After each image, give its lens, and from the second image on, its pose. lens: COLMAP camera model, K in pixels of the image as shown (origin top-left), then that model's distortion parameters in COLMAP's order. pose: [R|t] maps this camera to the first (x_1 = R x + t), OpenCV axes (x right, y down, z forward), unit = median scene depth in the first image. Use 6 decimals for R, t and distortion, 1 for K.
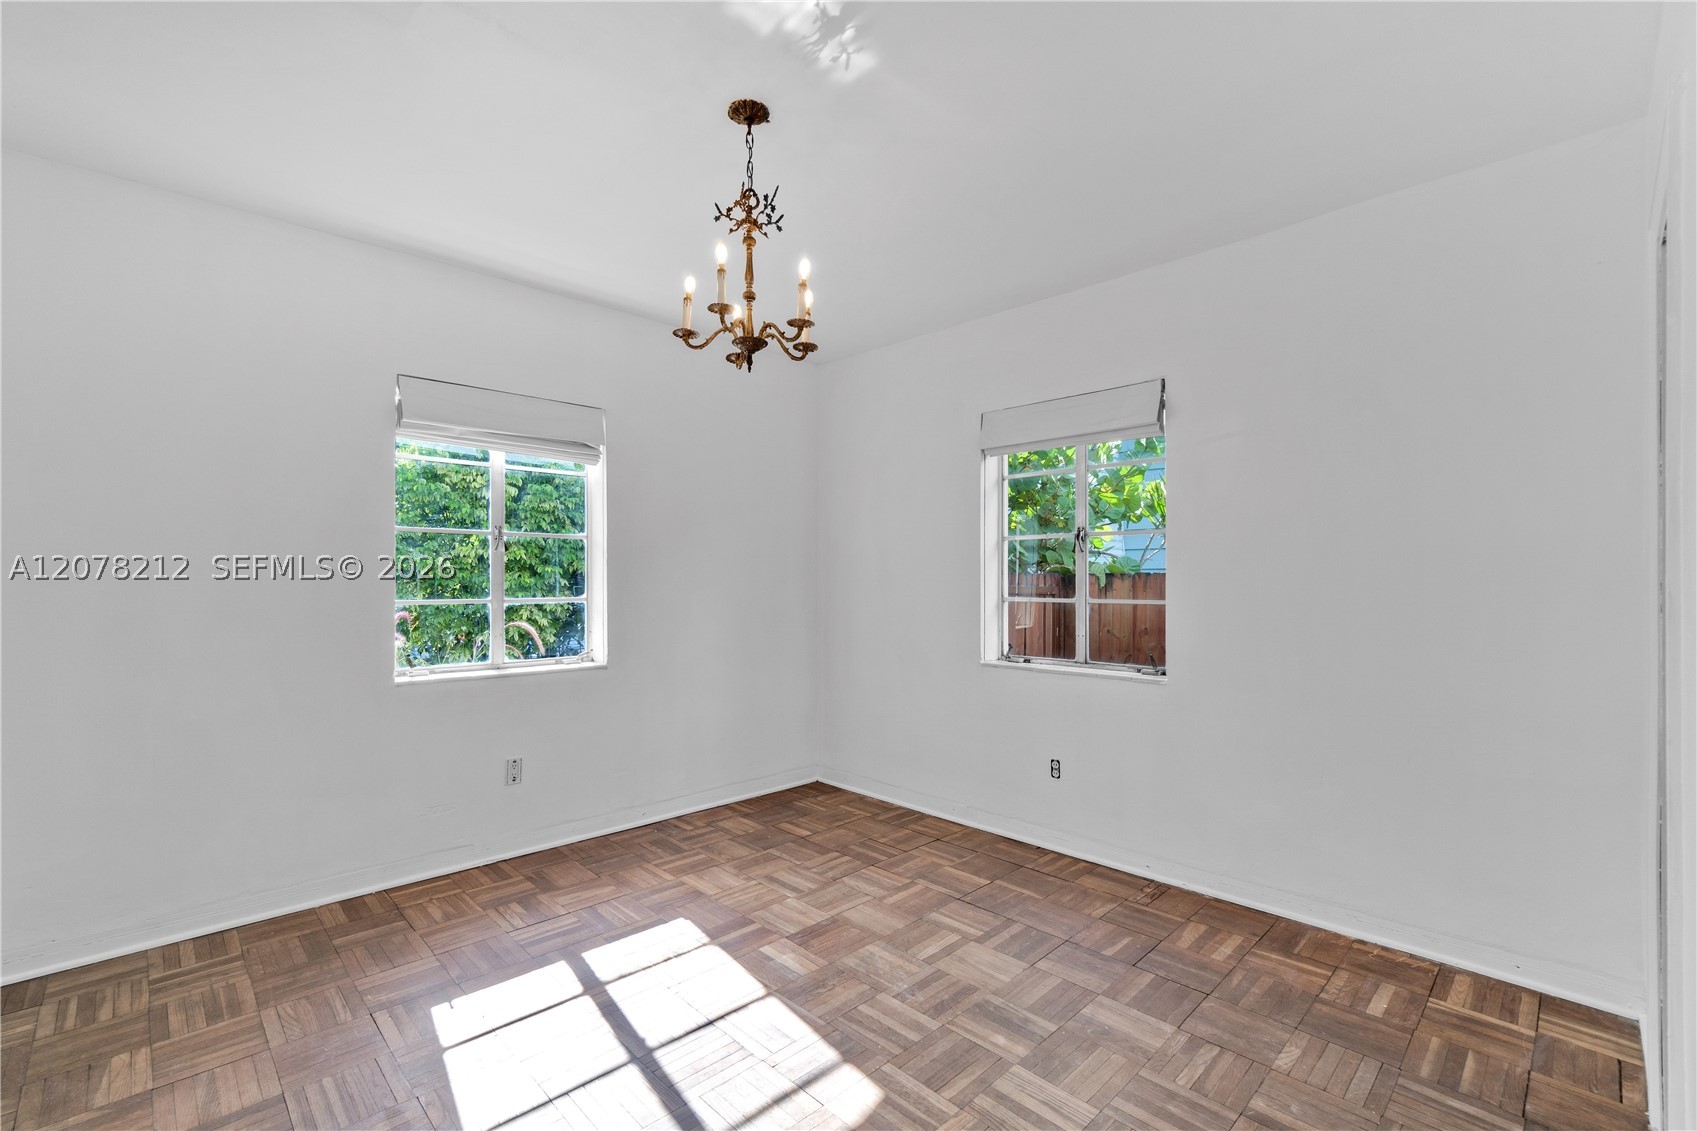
lens RADIAL K [[737.8, 0, 843.4], [0, 737.8, 576.8], [0, 0, 1]] dist [-0.000447, 0.000207]
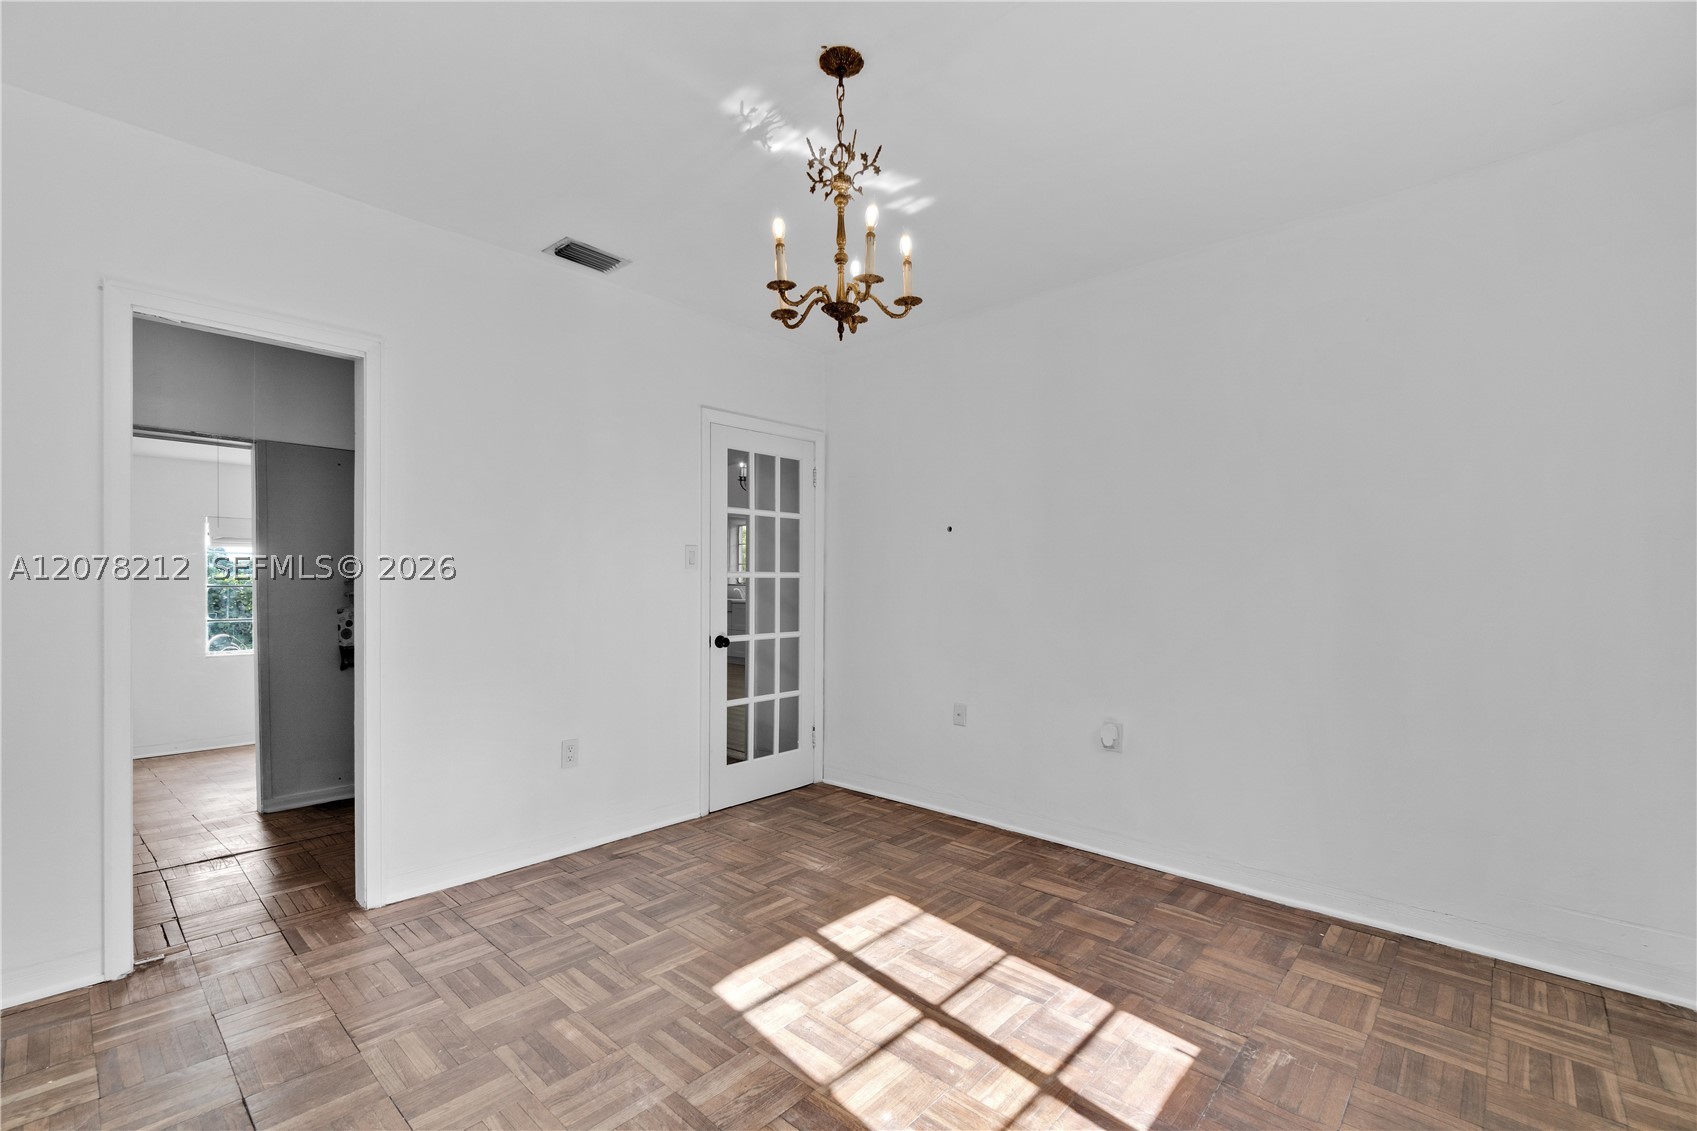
lens RADIAL K [[737.8, 0, 843.4], [0, 737.8, 576.8], [0, 0, 1]] dist [-0.000447, 0.000207]
pose [[-0.998629, -0.010615, -0.051249, -0.072060], [-0.010648, 0.999943, 0.000358, 0.019934], [0.051243, 0.000903, -0.998686, 1.638058]]
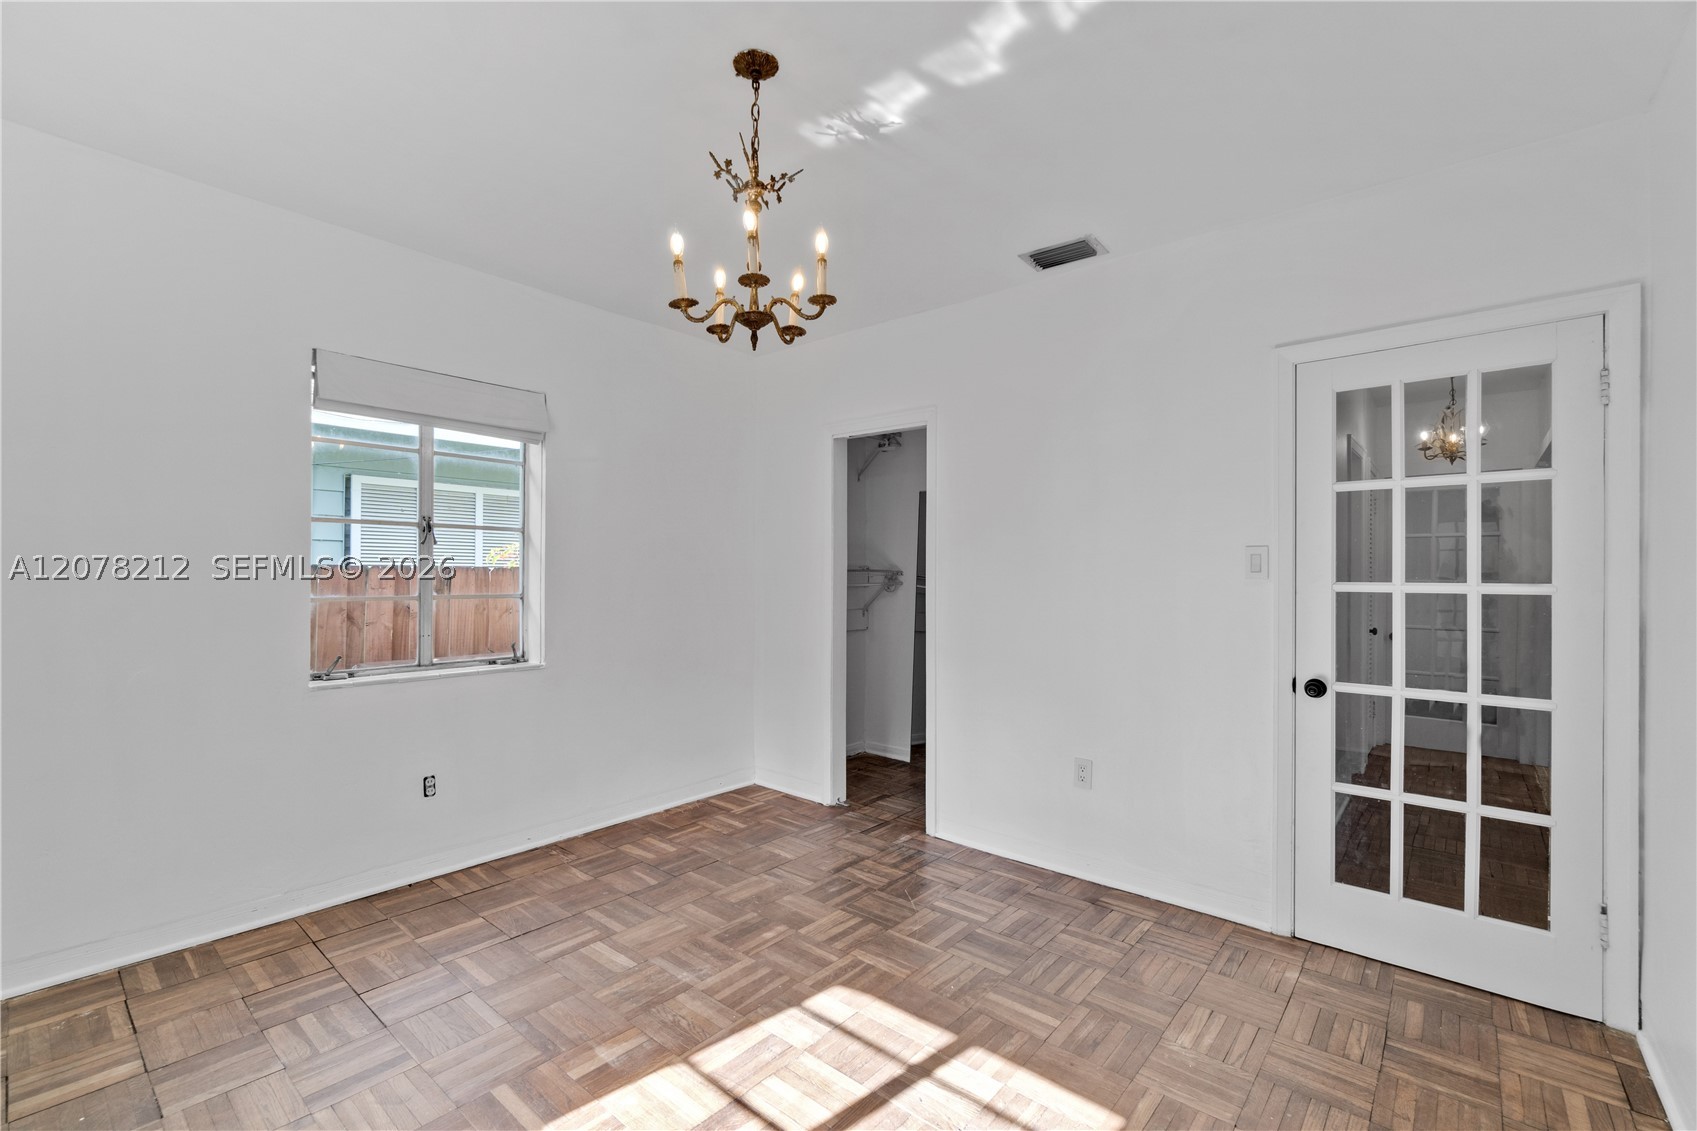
lens RADIAL K [[749.1, 0, 822.0], [0, 749.1, 573.6], [0, 0, 1]] dist [-0.000464, 0.000358]
pose [[-0.071664, -0.004381, 0.997419, -0.890011], [-0.006111, 0.999974, 0.003953, 0.000572], [-0.997410, -0.005812, -0.071689, 0.829785]]
